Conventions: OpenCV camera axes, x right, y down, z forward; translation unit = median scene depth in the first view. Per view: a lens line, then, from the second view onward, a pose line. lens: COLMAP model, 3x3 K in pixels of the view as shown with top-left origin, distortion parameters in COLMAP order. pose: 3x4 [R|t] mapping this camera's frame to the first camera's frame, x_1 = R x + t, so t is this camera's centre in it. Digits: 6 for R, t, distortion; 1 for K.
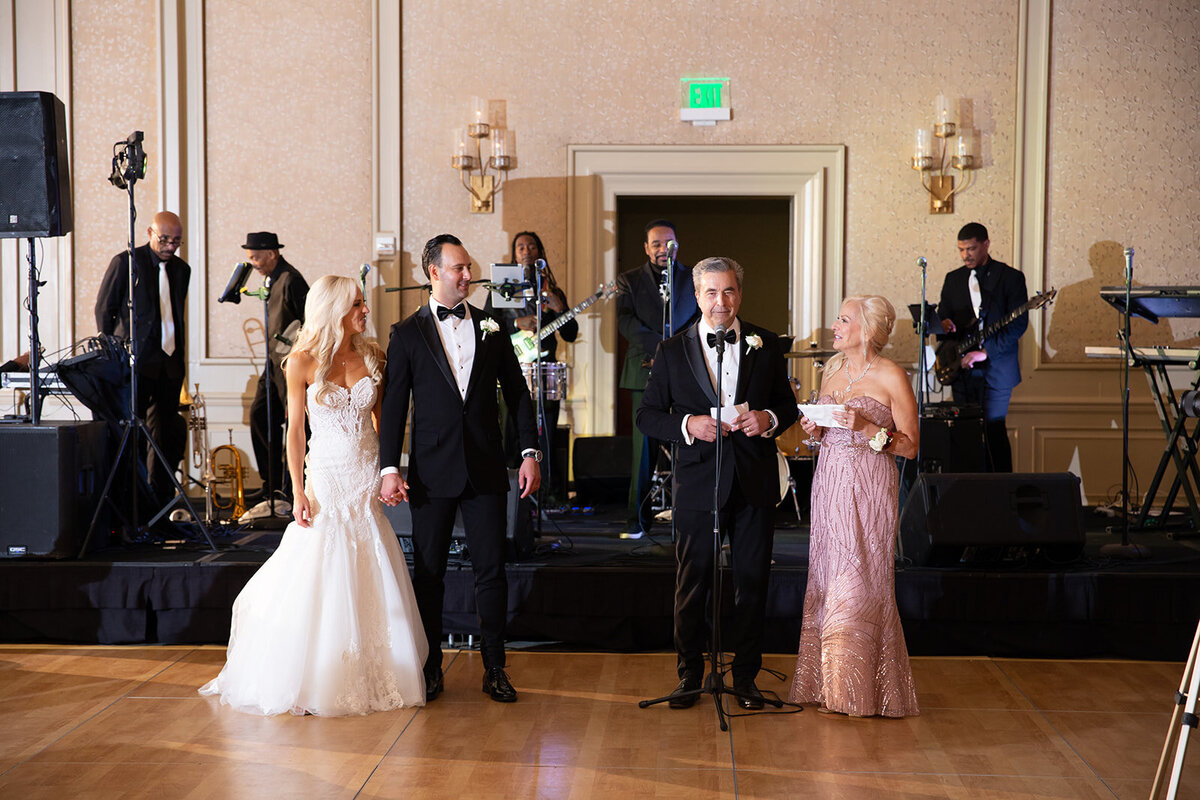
lens RADIAL K [[1670.9, 0, 600.0], [0, 1670.9, 400.0], [0, 0, 1]] dist [0.114701, 0.035833]
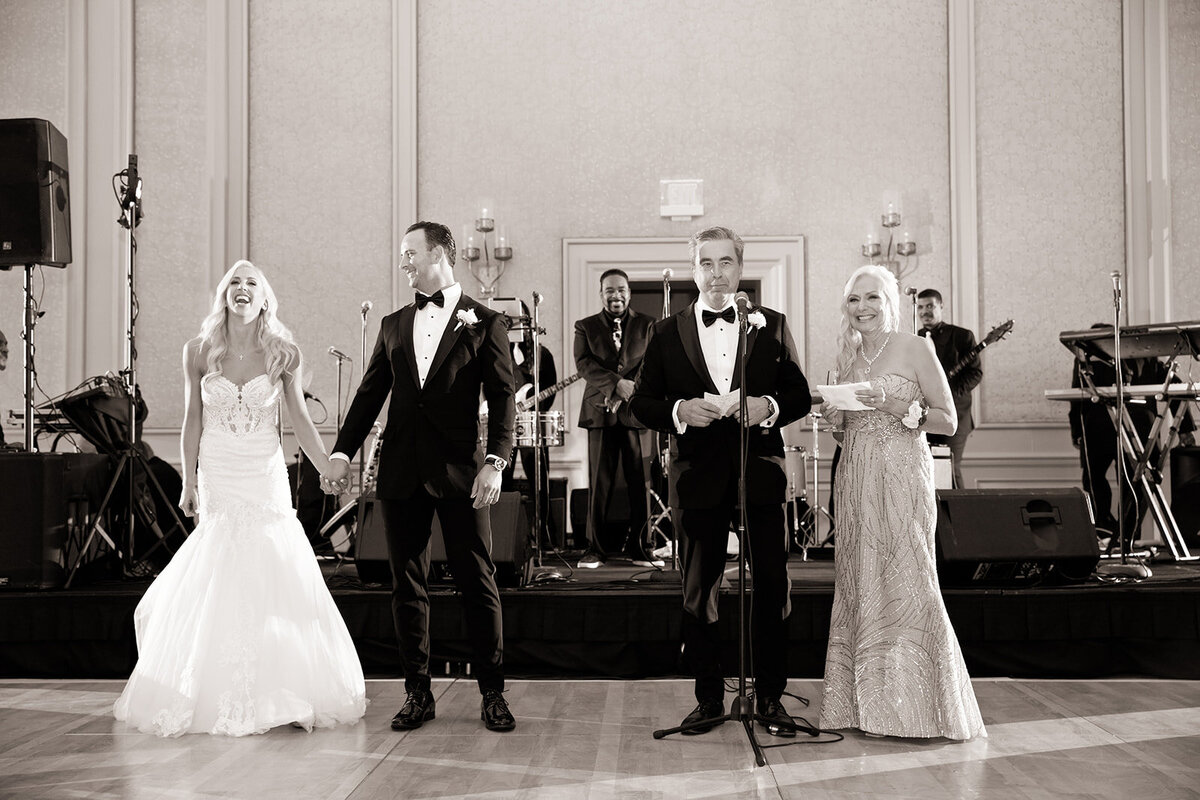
lens RADIAL K [[1323.2, 0, 600.0], [0, 1323.2, 400.0], [0, 0, 1]] dist [0.008432, 0.136515]
pose [[0.999892, -0.012182, 0.008190, -0.003242], [0.012698, 0.997728, -0.066167, 0.022884], [-0.007365, 0.066264, 0.997775, 0.129822]]
